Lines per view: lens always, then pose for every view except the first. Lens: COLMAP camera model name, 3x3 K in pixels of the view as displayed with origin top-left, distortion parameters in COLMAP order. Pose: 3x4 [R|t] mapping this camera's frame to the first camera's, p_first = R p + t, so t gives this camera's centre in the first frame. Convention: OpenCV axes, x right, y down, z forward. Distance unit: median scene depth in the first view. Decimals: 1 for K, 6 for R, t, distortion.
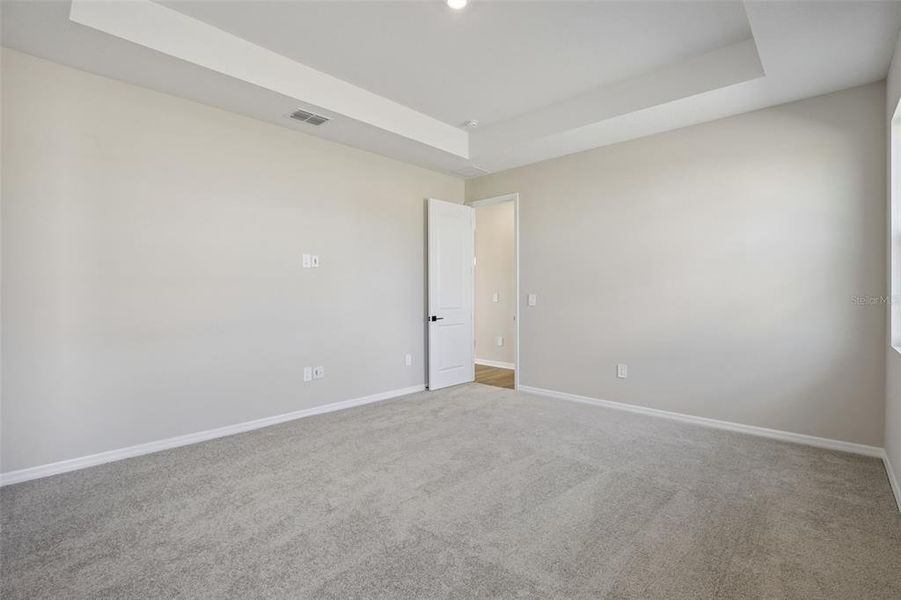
lens RADIAL K [[411.0, 0, 451.0], [0, 411.0, 296.4], [0, 0, 1]] dist [-0.031383, 0.004470]
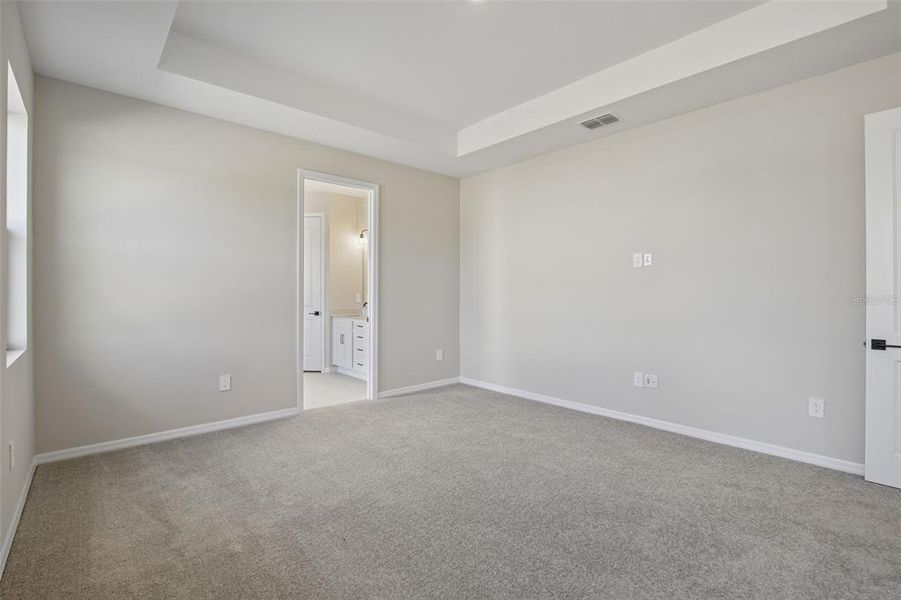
lens RADIAL K [[411.0, 0, 451.7], [0, 411.0, 297.7], [0, 0, 1]] dist [-0.031383, 0.004470]
pose [[-0.081154, 0.013795, -0.996606, 0.621611], [-0.007555, 0.999867, 0.014455, -0.009761], [0.996673, 0.008702, -0.081039, 0.635773]]
